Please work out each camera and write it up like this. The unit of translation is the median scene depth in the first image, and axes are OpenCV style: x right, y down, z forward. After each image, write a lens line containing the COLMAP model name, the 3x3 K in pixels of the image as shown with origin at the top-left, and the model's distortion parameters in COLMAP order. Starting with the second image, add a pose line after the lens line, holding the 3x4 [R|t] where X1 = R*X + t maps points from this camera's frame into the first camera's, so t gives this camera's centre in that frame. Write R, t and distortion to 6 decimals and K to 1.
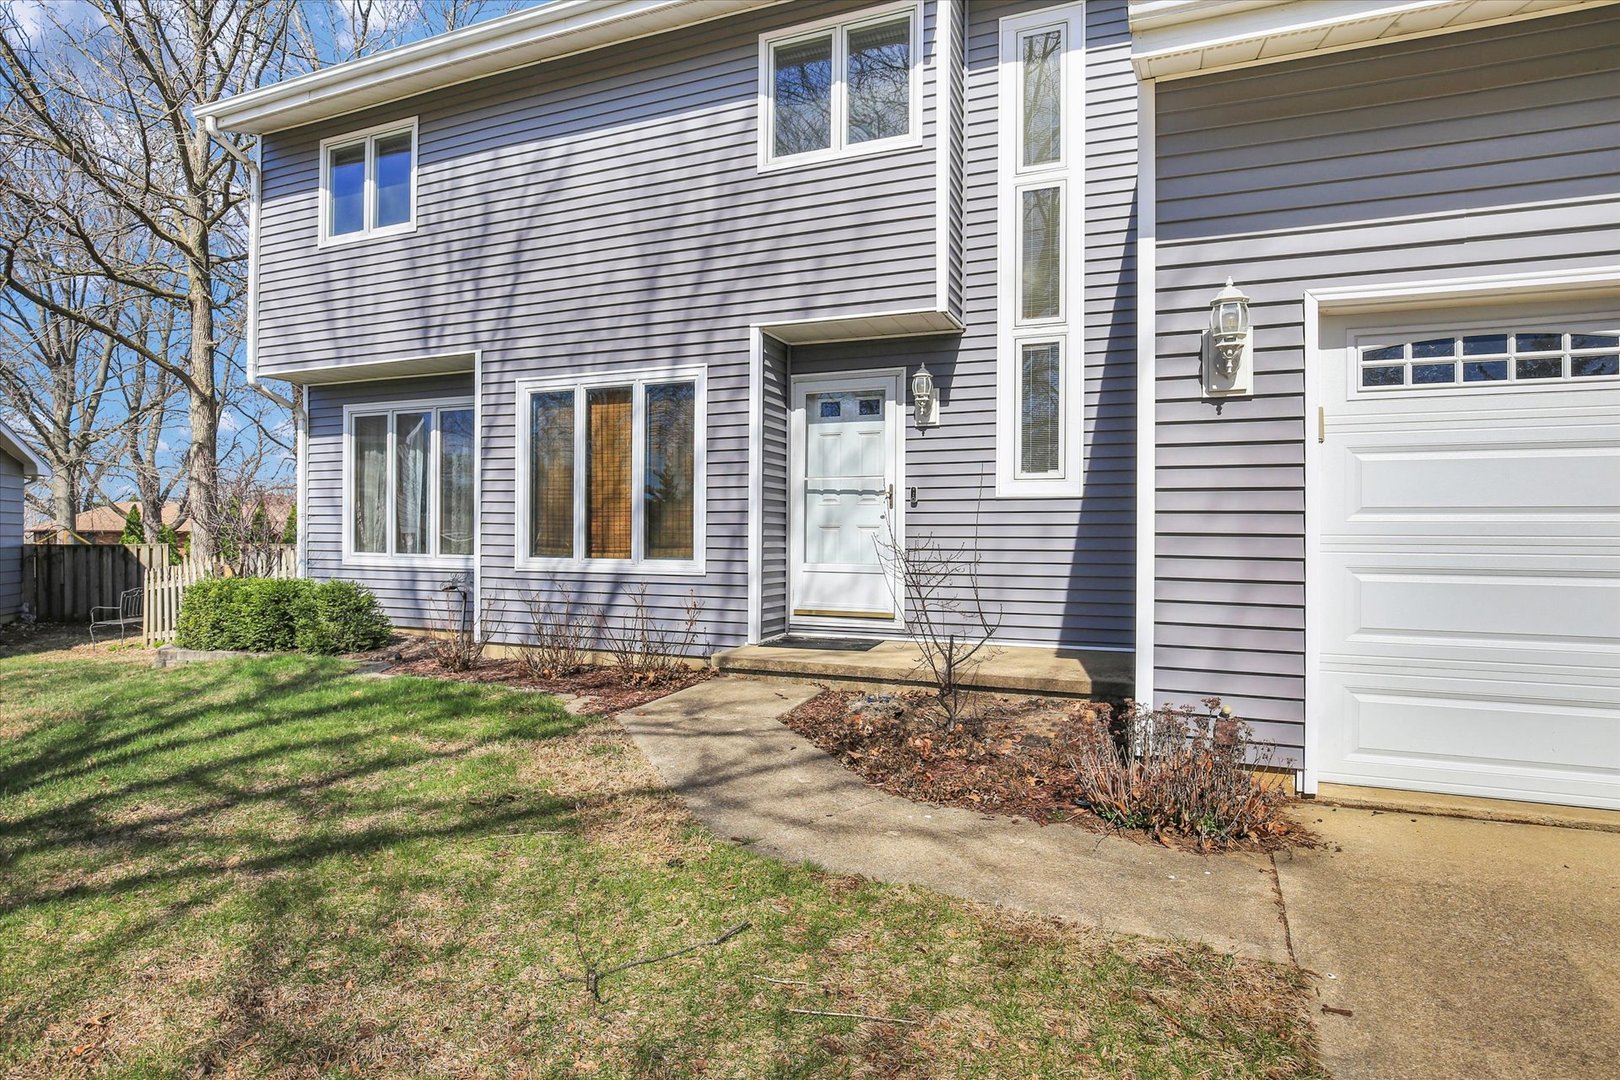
lens RADIAL K [[763.5, 0, 810.0], [0, 763.5, 540.0], [0, 0, 1]] dist [-0.020673, -0.000102]
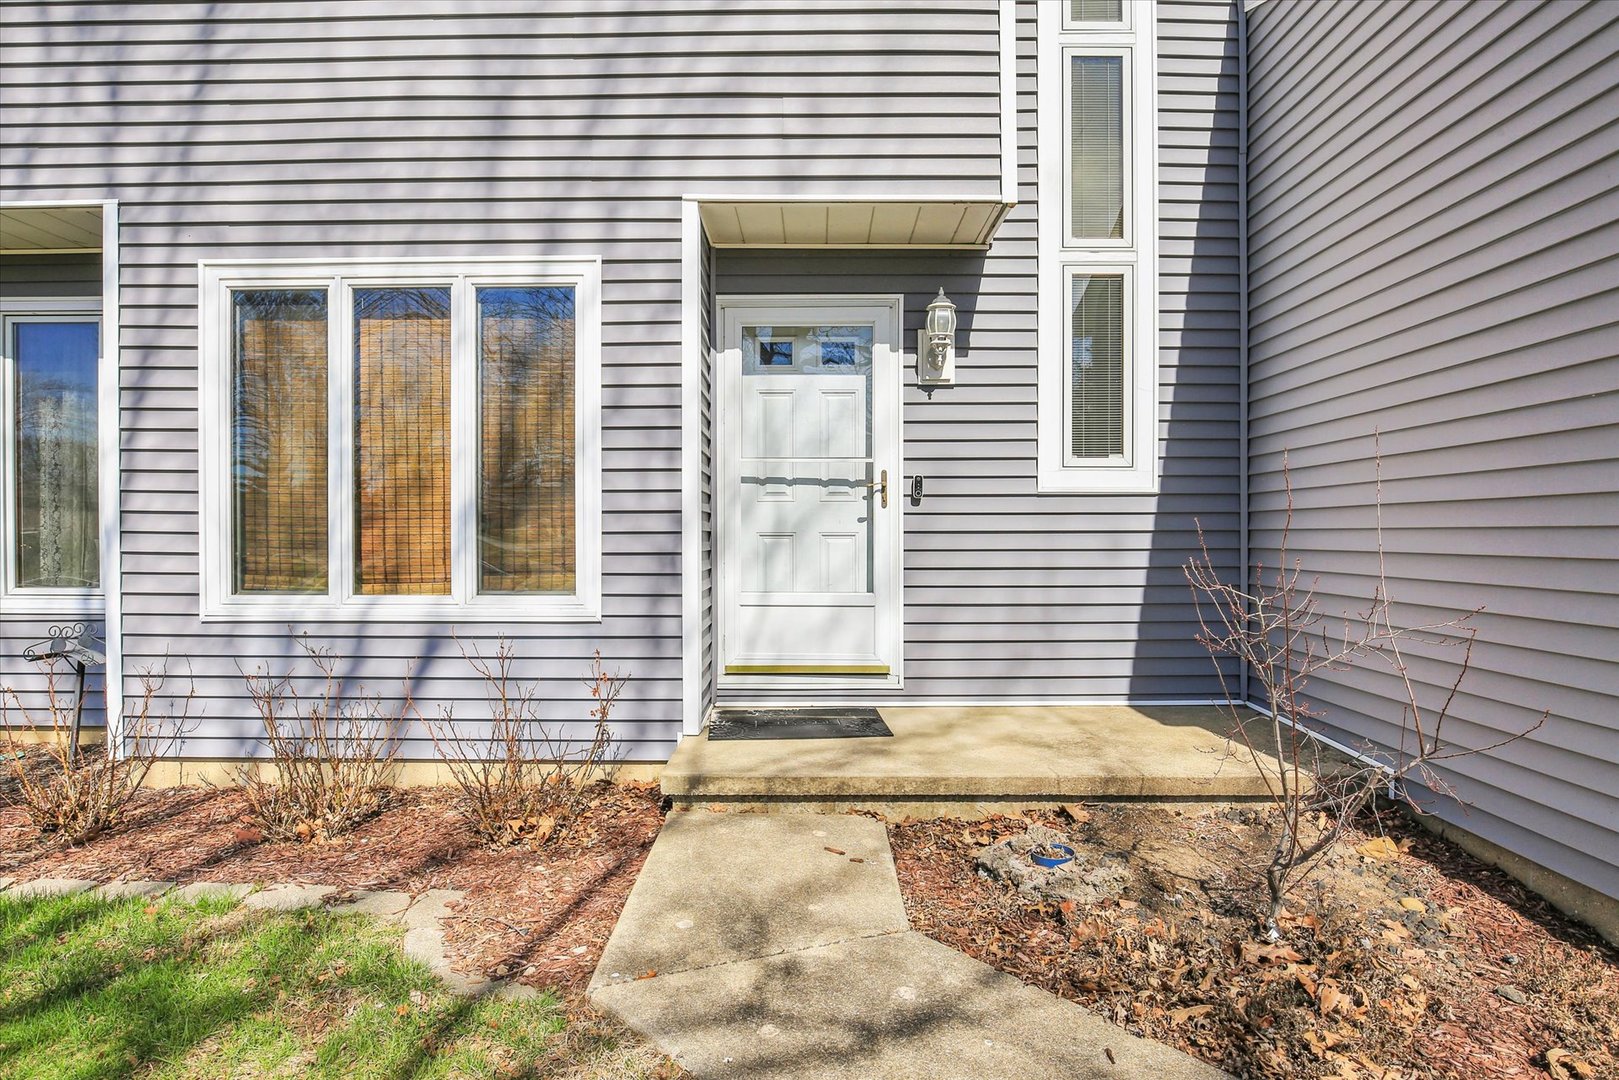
lens RADIAL K [[836.0, 0, 809.5], [0, 836.0, 540.0], [0, 0, 1]] dist [-0.030447, 0.011267]
pose [[0.943542, -0.008556, 0.331144, -0.194427], [0.006684, 0.999955, 0.006793, -0.018158], [-0.331187, -0.004196, 0.943556, 0.338914]]
